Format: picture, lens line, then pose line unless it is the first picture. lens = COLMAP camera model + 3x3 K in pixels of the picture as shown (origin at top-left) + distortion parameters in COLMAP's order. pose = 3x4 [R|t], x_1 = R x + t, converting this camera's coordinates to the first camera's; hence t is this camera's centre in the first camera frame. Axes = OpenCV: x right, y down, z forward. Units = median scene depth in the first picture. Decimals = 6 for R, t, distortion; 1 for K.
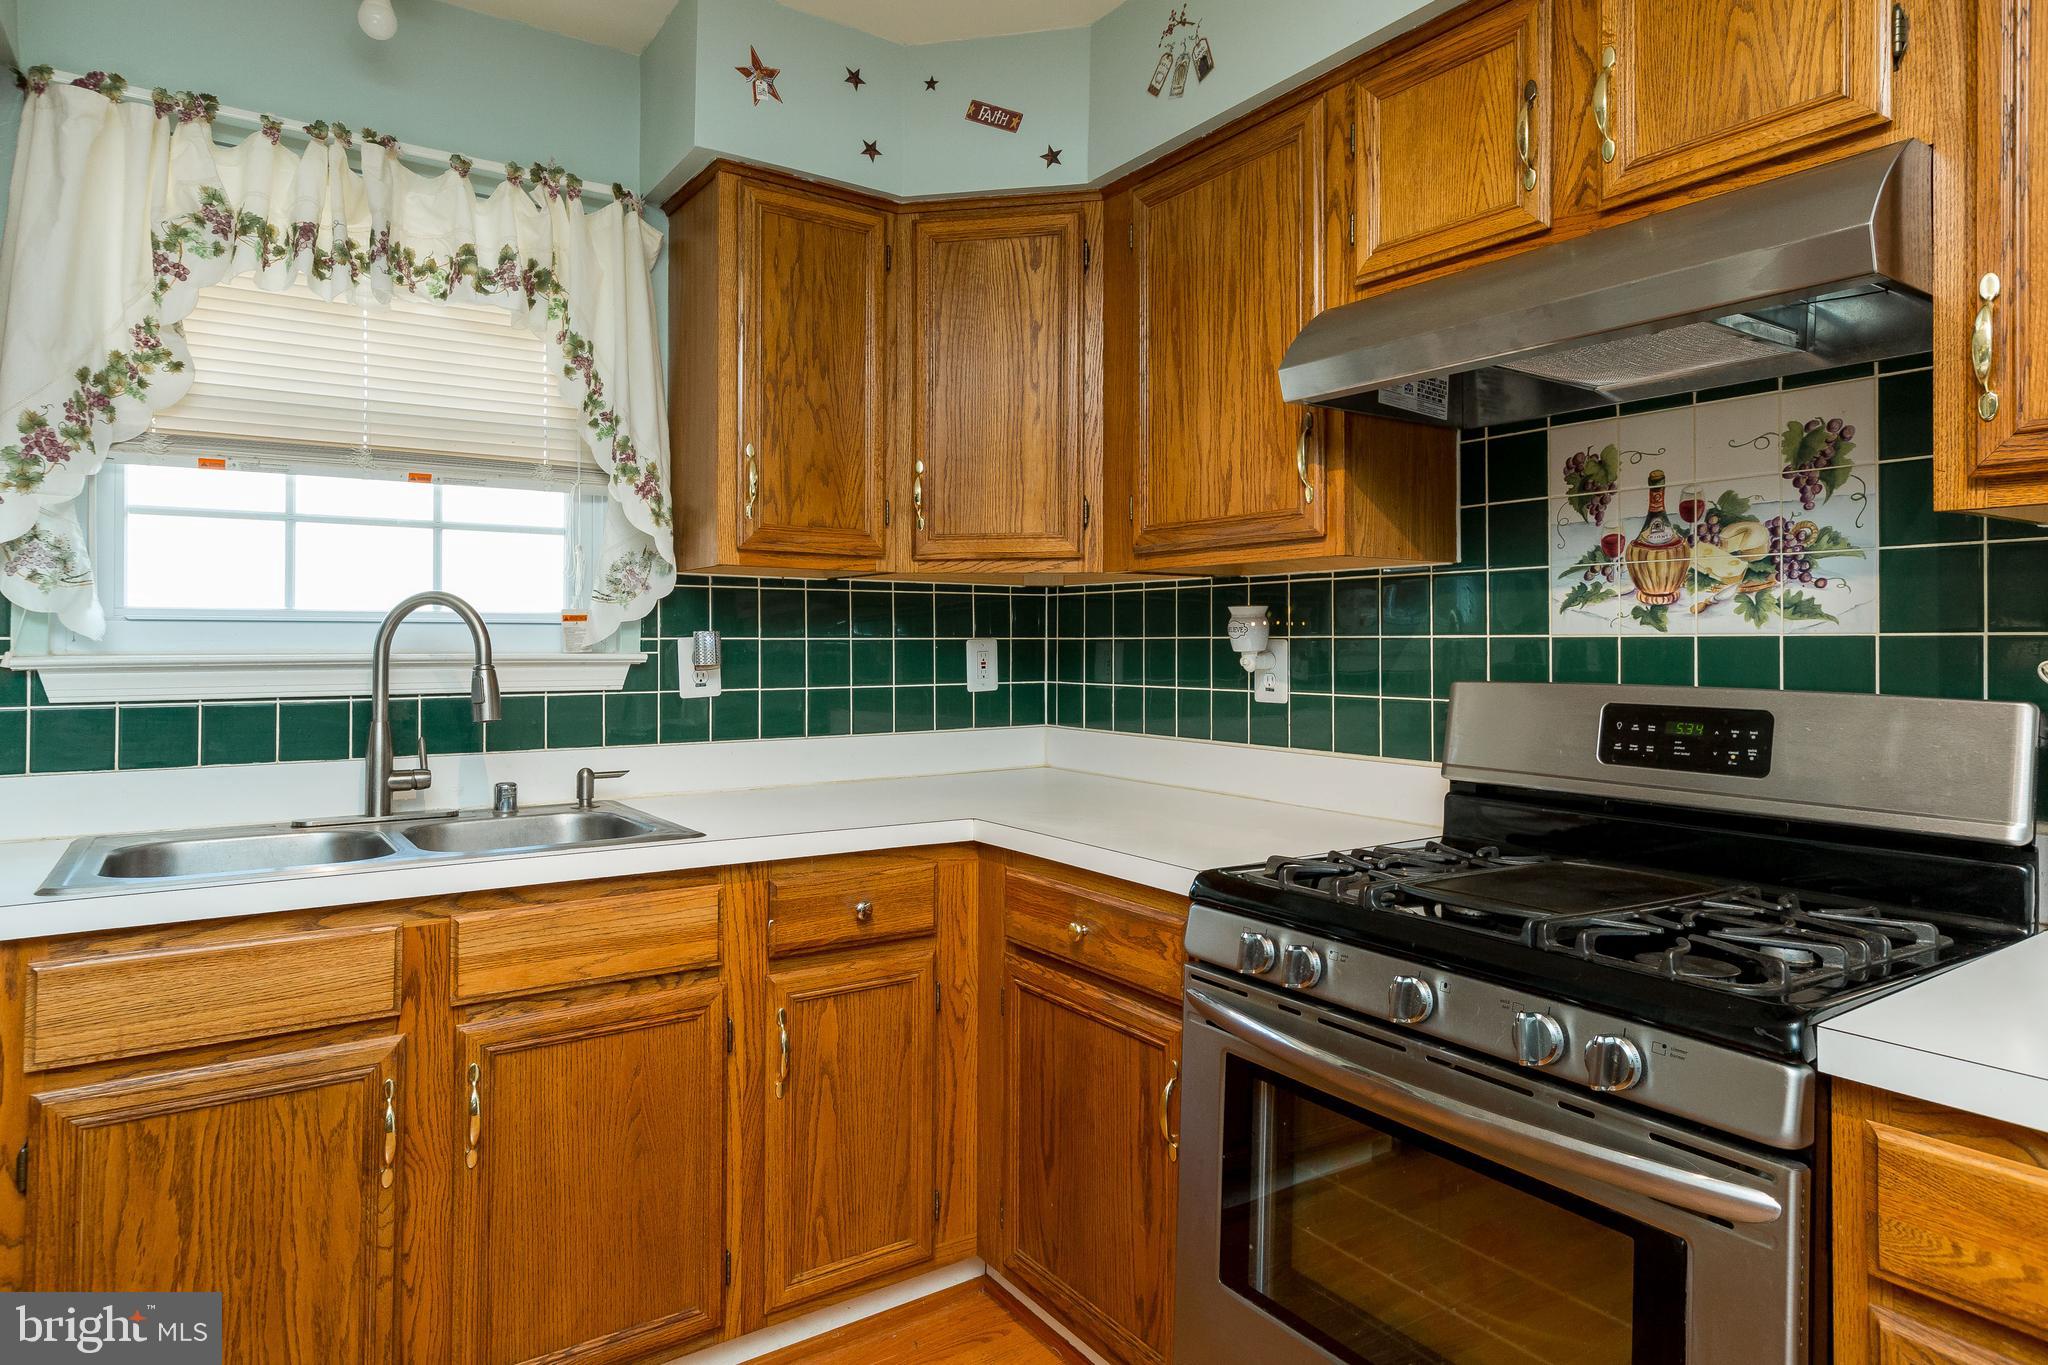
lens RADIAL K [[1175.0, 0, 1022.9], [0, 1175.0, 632.4], [0, 0, 1]] dist [0.007718, 0.002219]
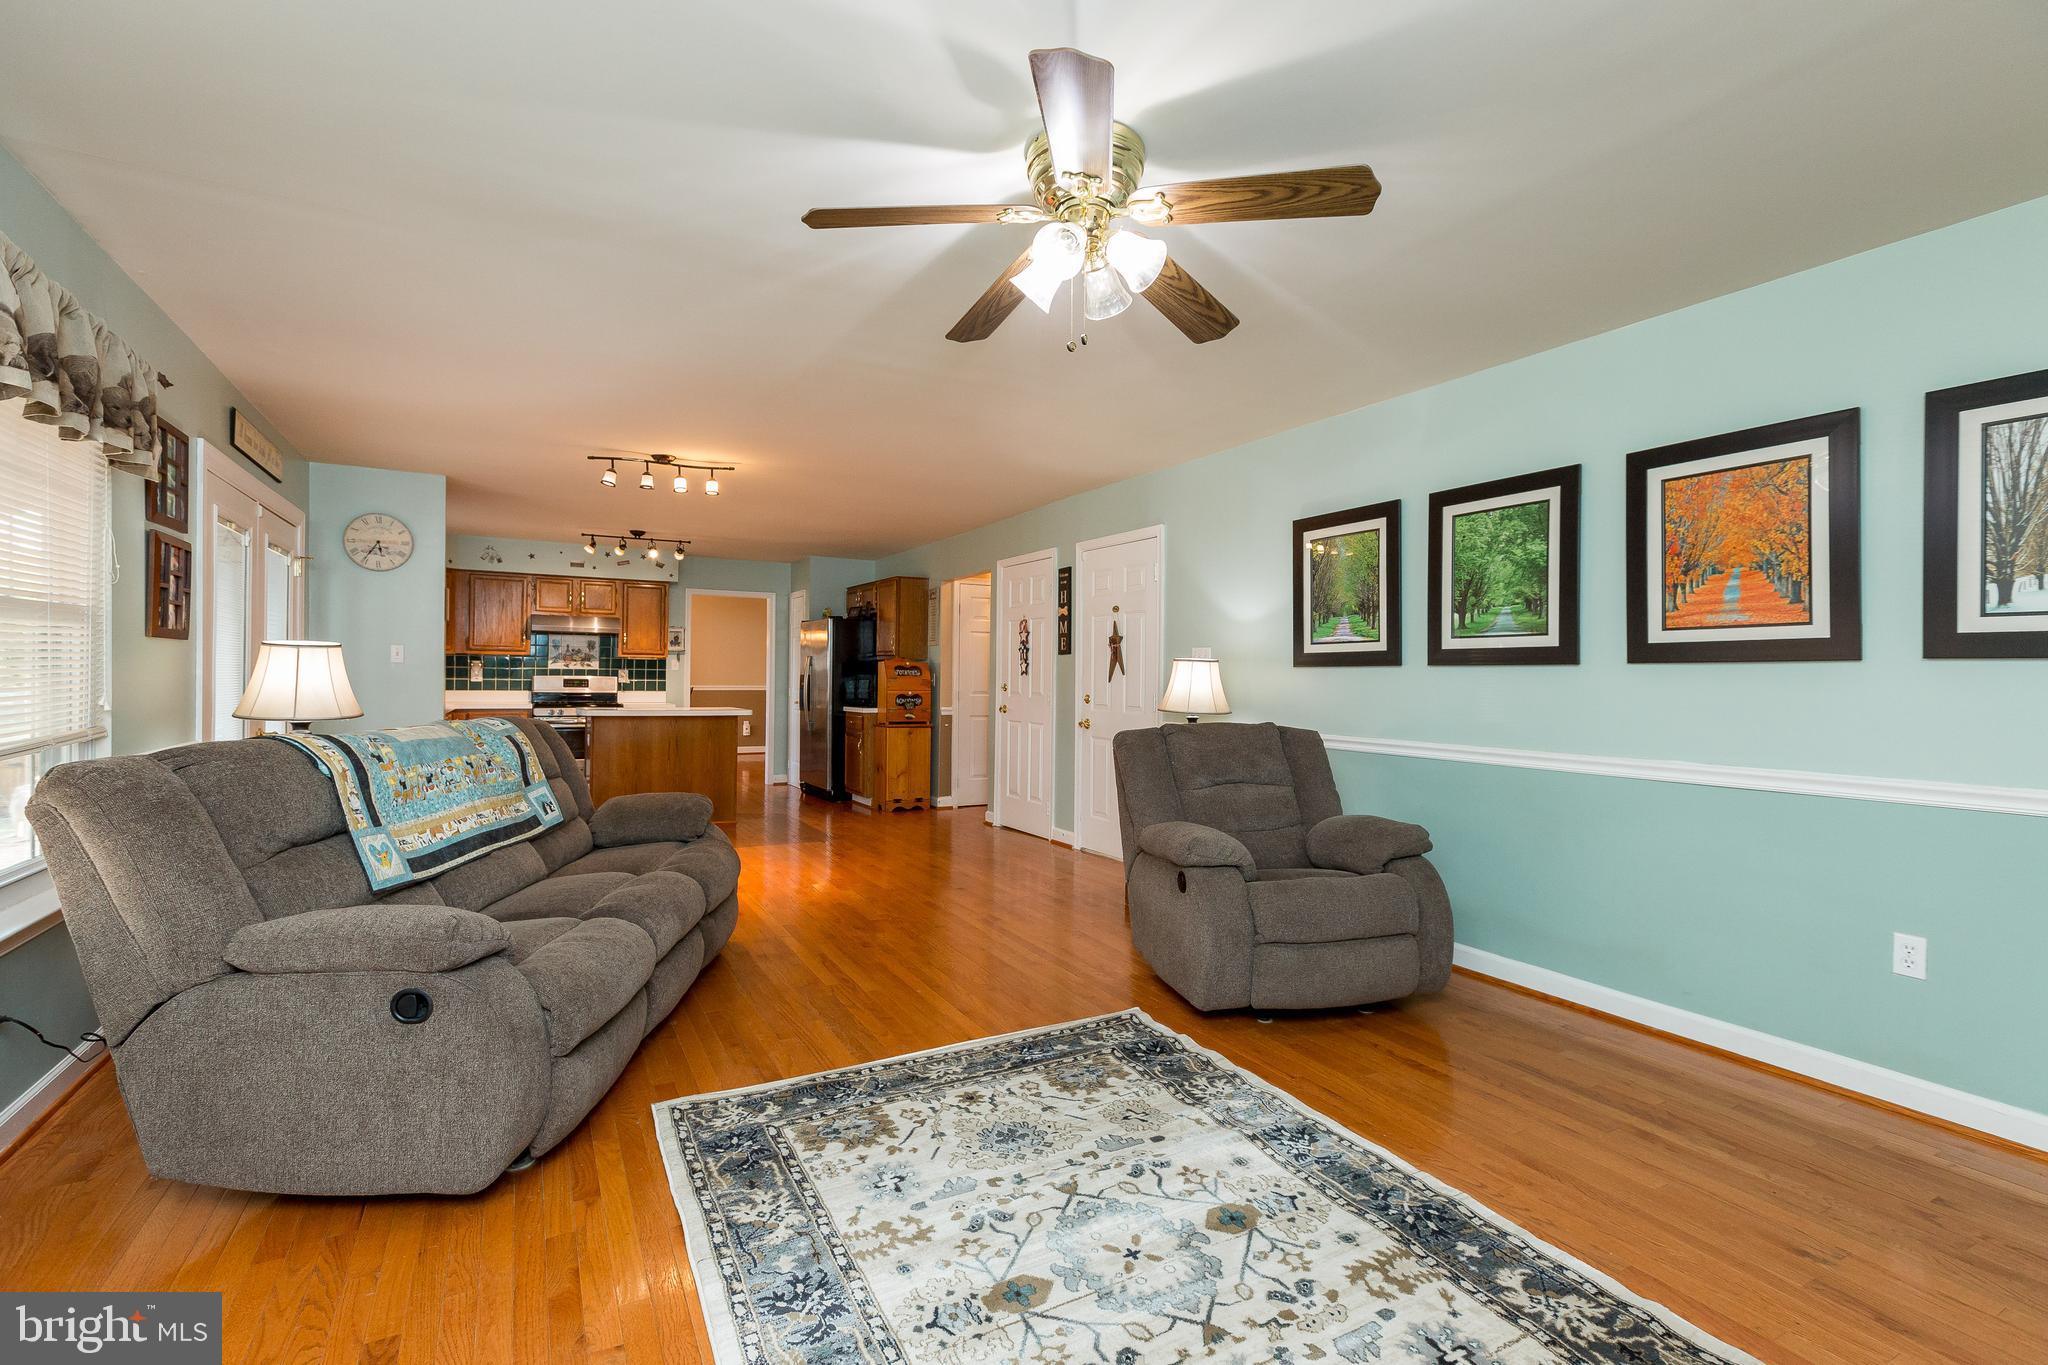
lens RADIAL K [[834.9, 0, 994.4], [0, 834.9, 673.4], [0, 0, 1]] dist [0.000340, 0.000023]
pose [[0.088223, 0.002736, 0.996097, -3.557026], [-0.021414, 0.999770, -0.000849, -0.016533], [-0.995871, -0.021256, 0.088261, -1.642541]]
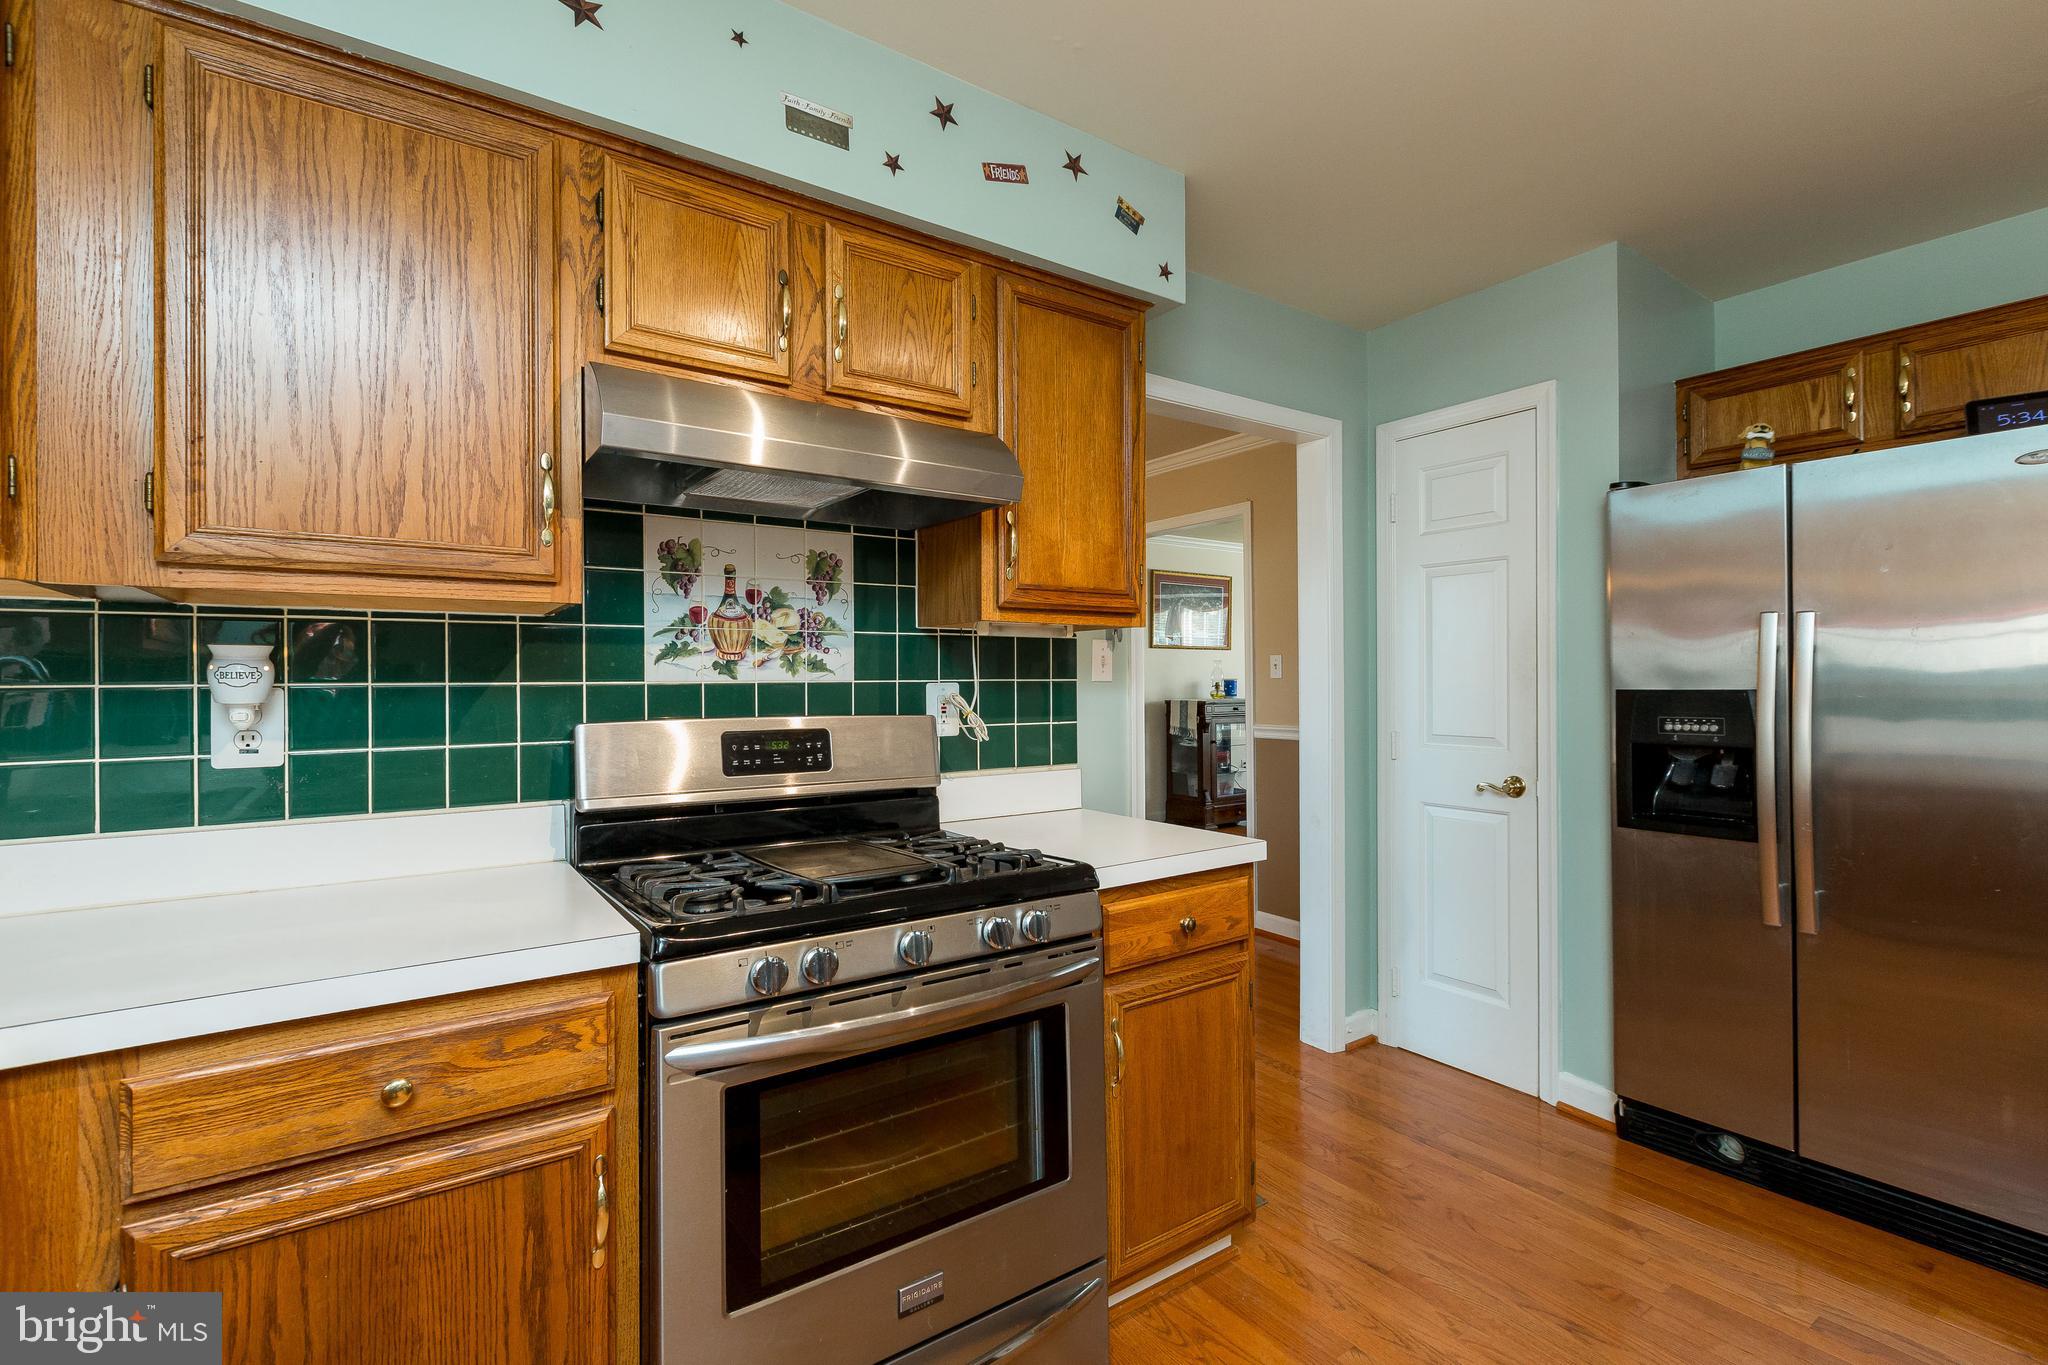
lens RADIAL K [[917.4, 0, 1025.4], [0, 917.4, 678.8], [0, 0, 1]] dist [0.000180, 0.000082]
pose [[-0.004241, 0.003560, 0.999985, -0.496700], [-0.001594, 0.999992, -0.003567, 0.001724], [-0.999990, -0.001609, -0.004235, 0.584258]]
